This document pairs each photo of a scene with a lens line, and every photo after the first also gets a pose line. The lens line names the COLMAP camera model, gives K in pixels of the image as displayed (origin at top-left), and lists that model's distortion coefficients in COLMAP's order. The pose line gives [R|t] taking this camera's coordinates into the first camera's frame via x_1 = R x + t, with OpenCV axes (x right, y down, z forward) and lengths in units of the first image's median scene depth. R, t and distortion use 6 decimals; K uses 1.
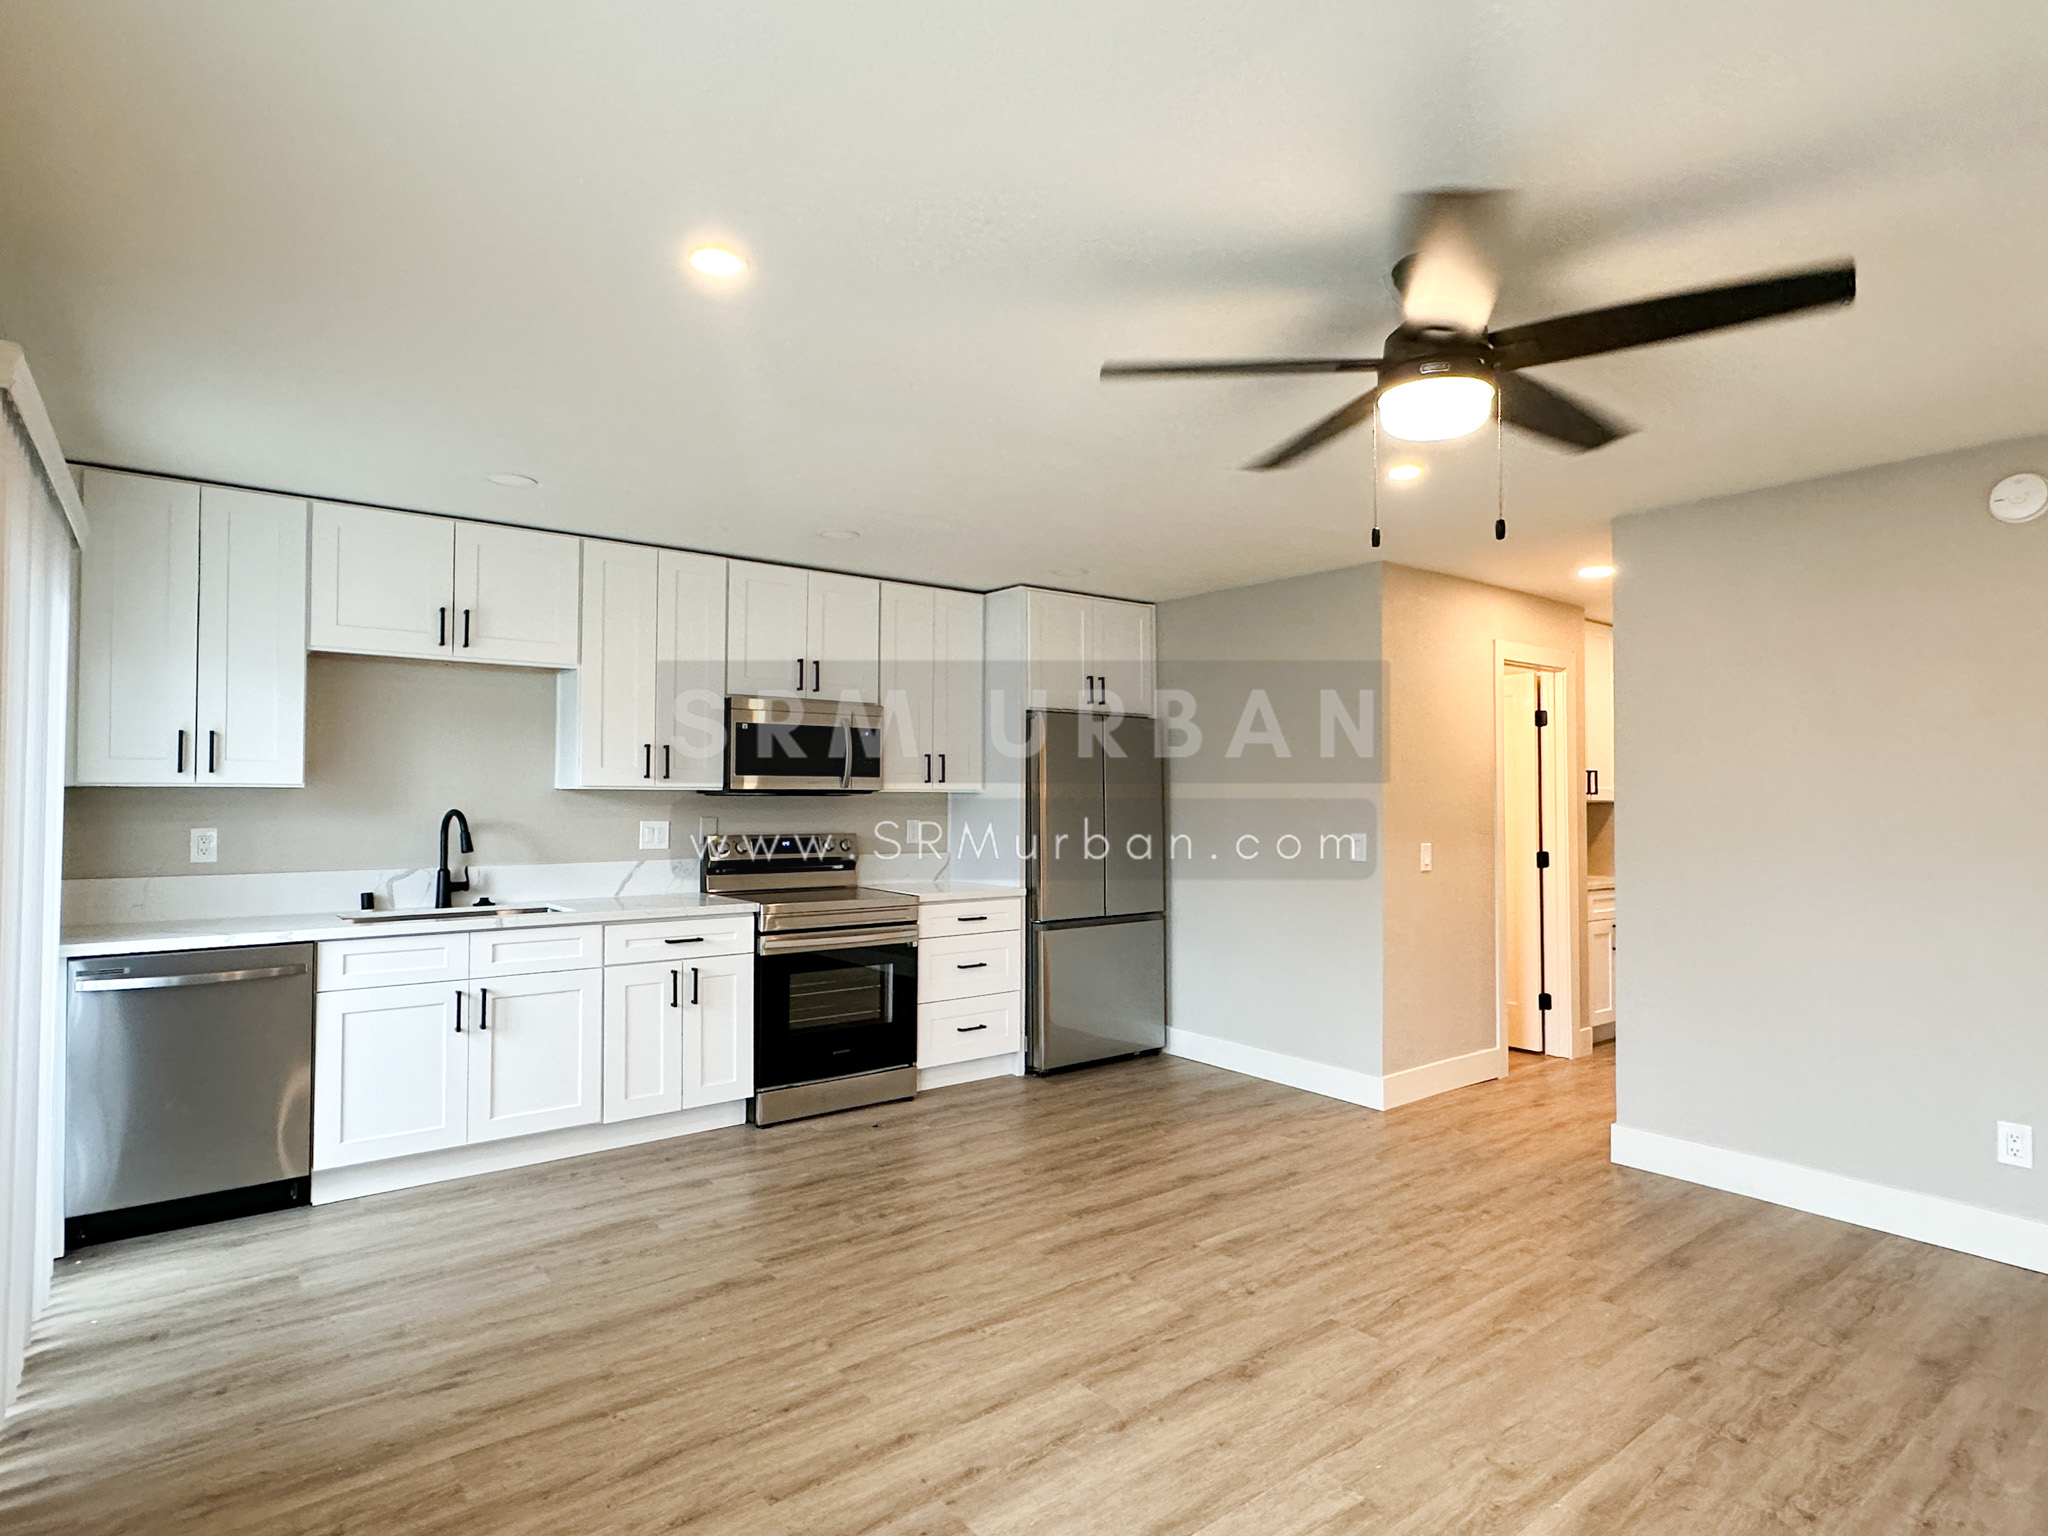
lens RADIAL K [[1094.4, 0, 1022.2], [0, 1094.4, 776.6], [0, 0, 1]] dist [-0.000783, -0.000405]
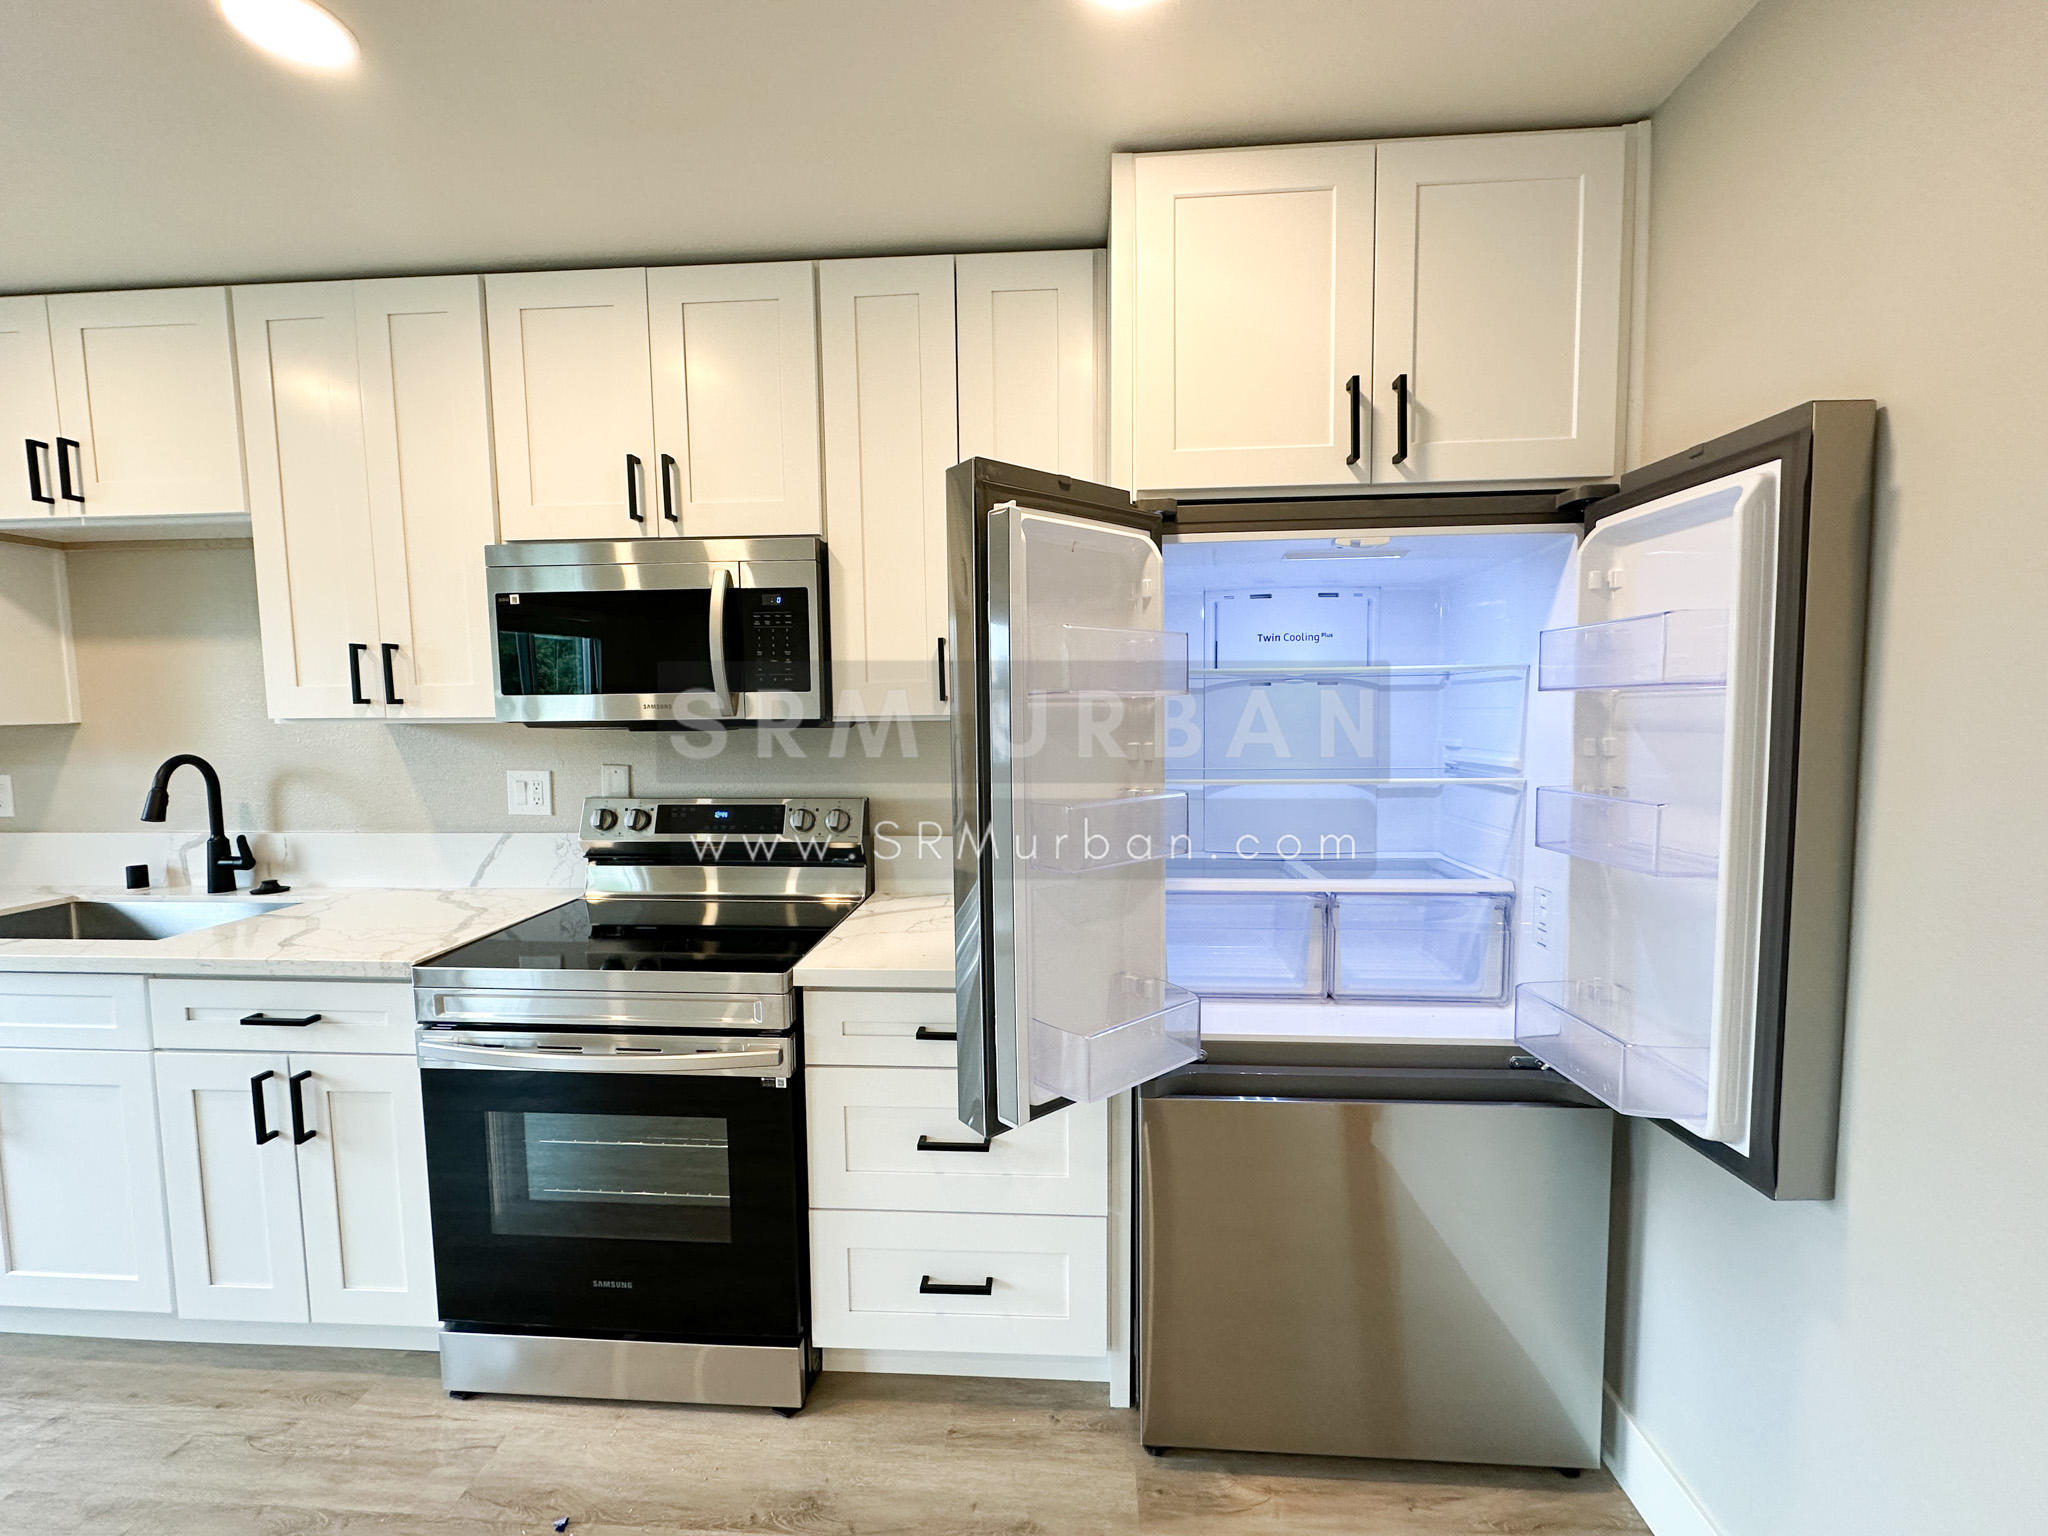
lens RADIAL K [[810.8, 0, 1025.2], [0, 810.8, 768.0], [0, 0, 1]] dist [-0.001859, 0.000706]
pose [[0.750874, 0.043183, -0.659032, 0.224433], [0.023953, 0.995423, 0.092516, 0.004235], [0.660011, -0.085254, 0.746403, 1.052201]]
